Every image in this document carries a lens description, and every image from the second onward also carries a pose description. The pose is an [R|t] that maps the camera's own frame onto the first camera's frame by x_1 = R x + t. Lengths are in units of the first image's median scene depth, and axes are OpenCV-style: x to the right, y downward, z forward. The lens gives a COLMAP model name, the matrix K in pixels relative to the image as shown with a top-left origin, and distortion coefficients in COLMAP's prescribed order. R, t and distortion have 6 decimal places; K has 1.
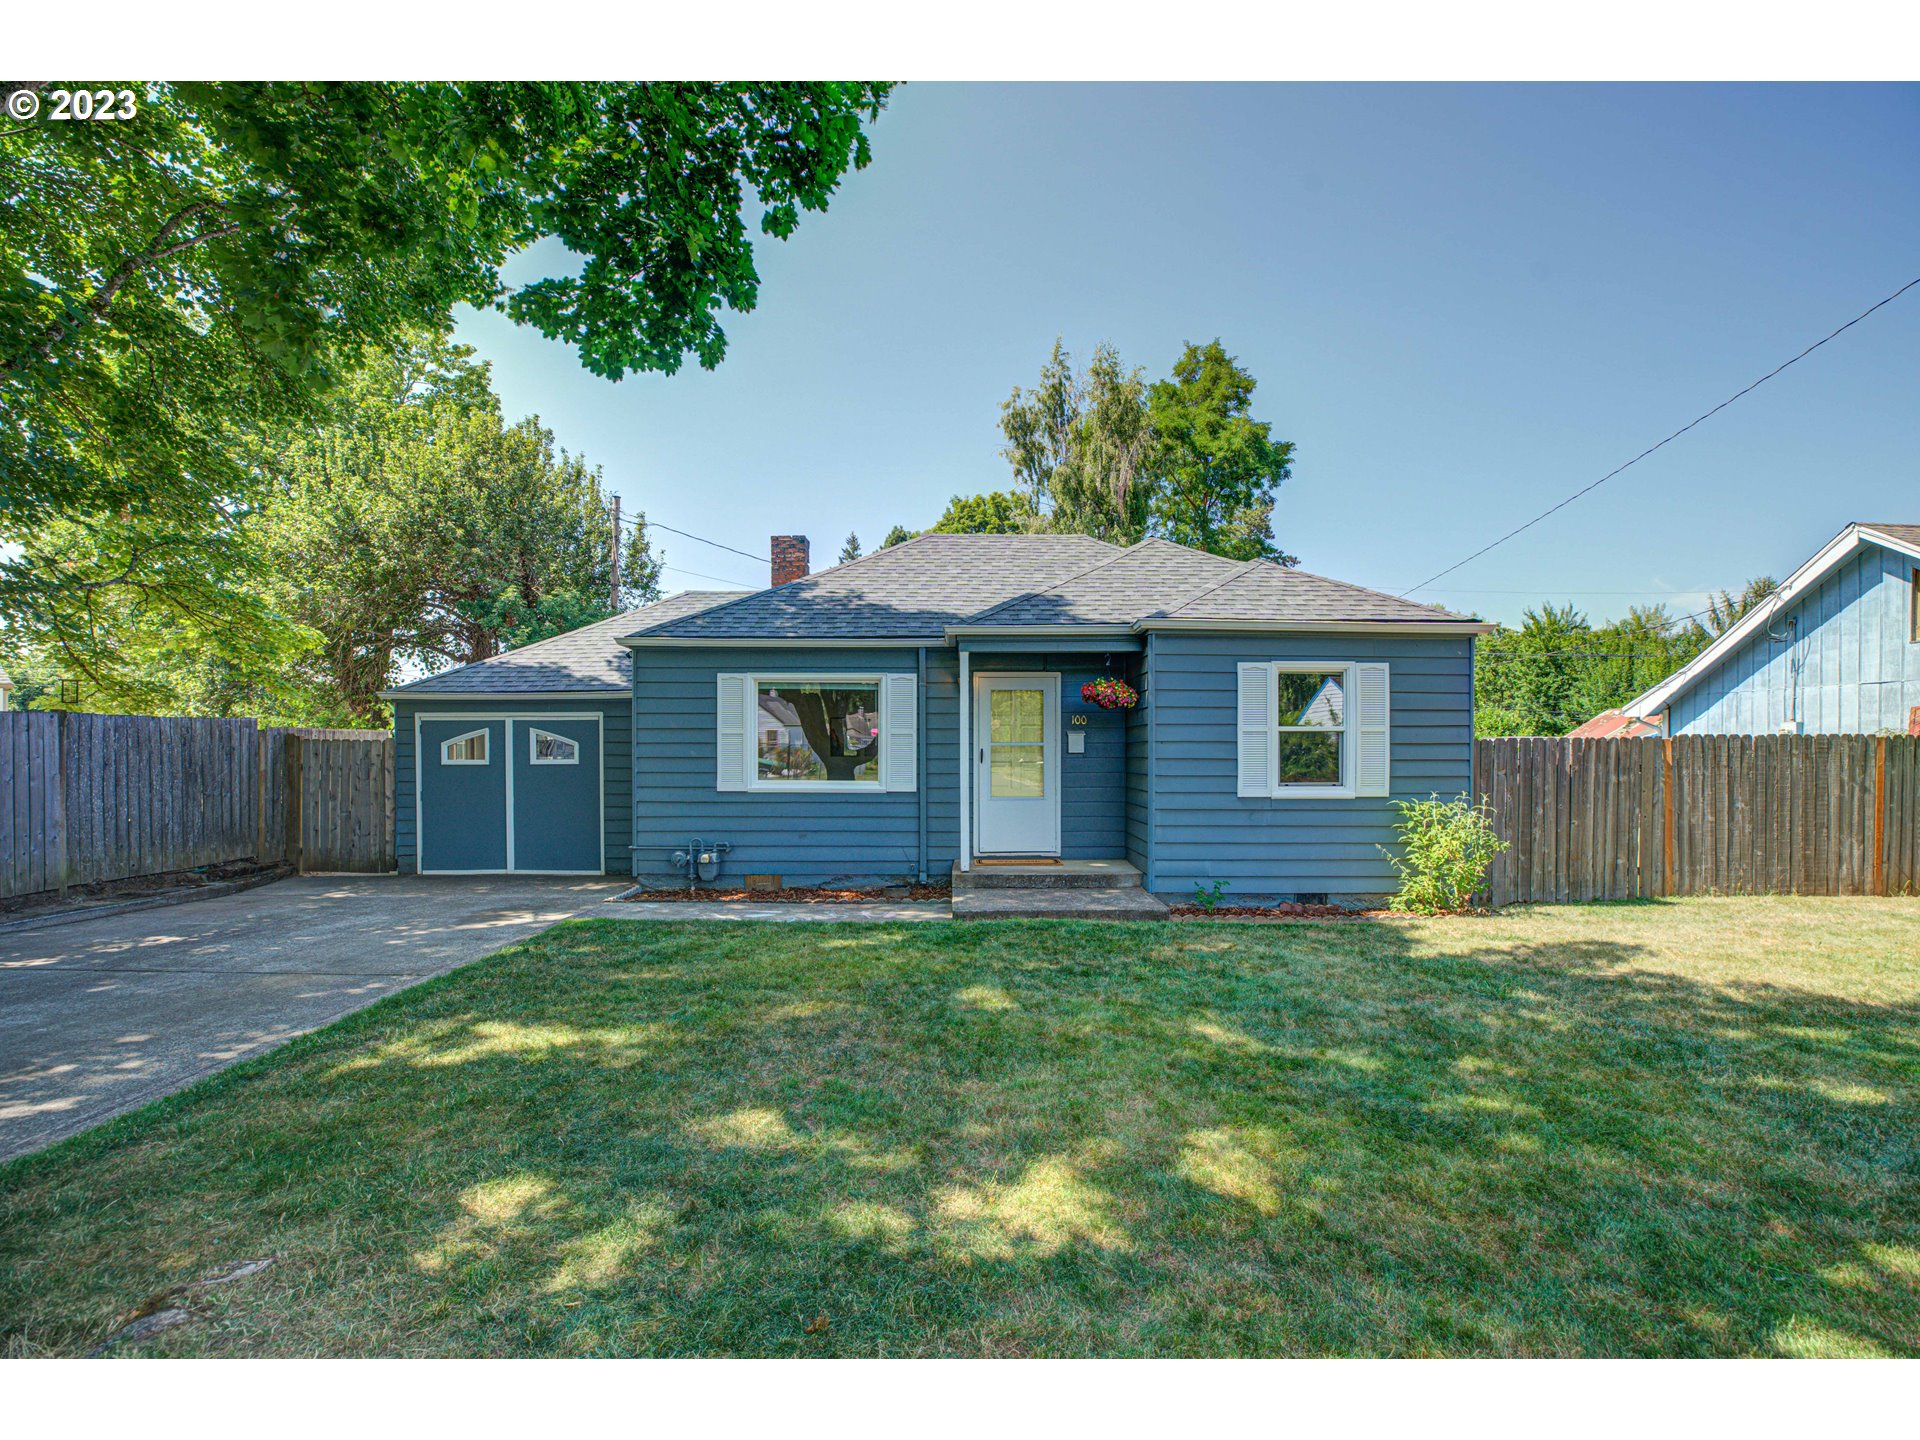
lens RADIAL K [[880.2, 0, 957.8], [0, 880.2, 748.2], [0, 0, 1]] dist [-0.032627, 0.001208]
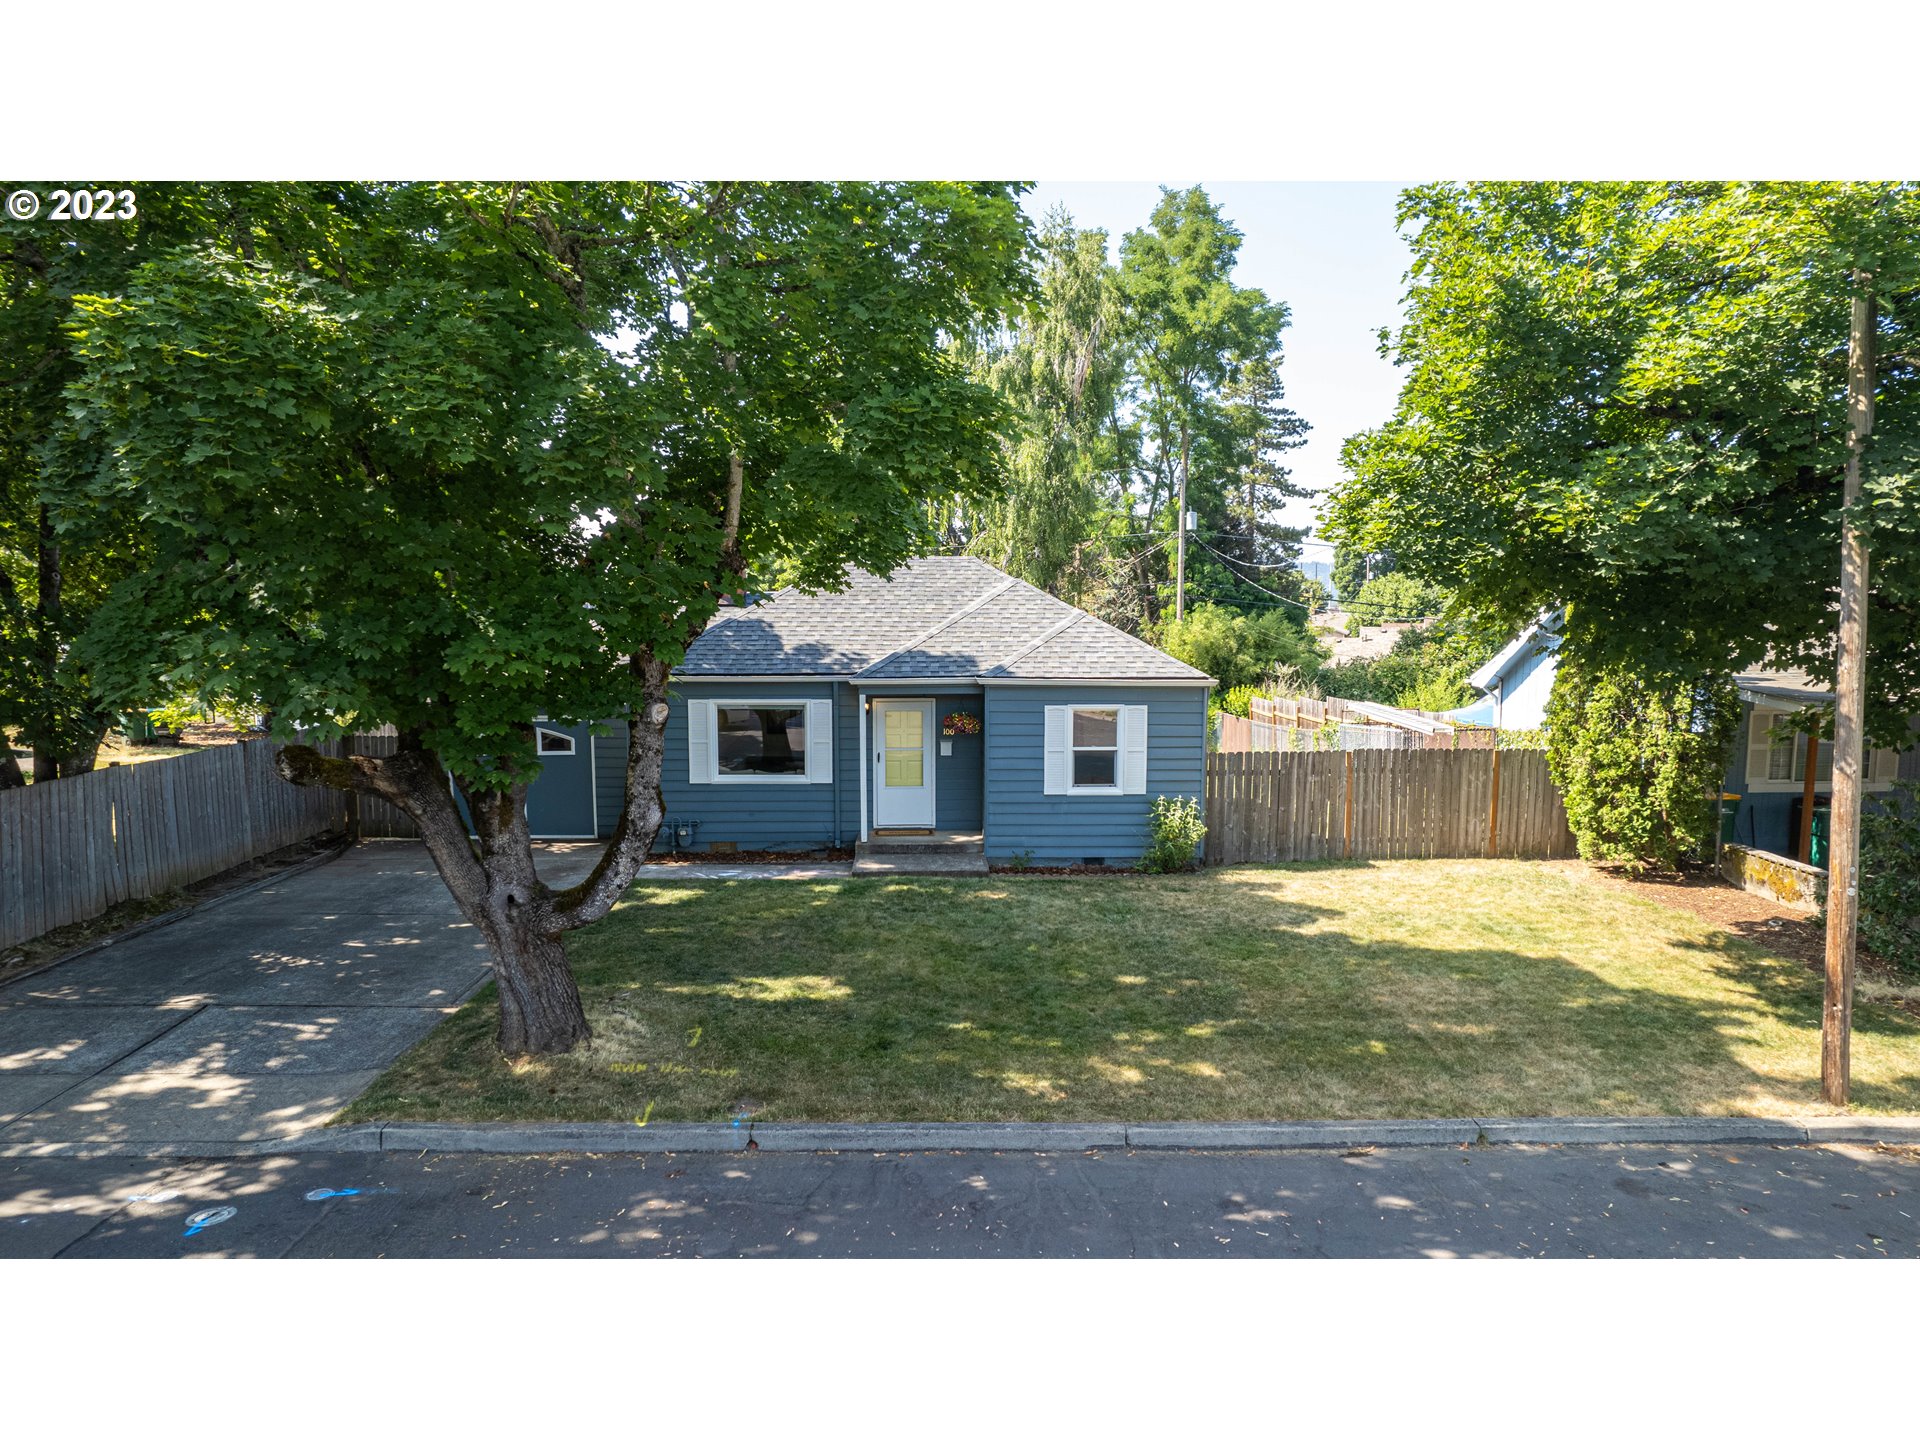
lens RADIAL K [[1200.6, 0, 953.5], [0, 1200.6, 721.7], [0, 0, 1]] dist [-0.035034, 0.000173]
pose [[0.999691, -0.002236, 0.024744, 0.100972], [-0.000168, 0.995314, 0.096700, -0.238384], [-0.024844, -0.096674, 0.995006, -0.917259]]
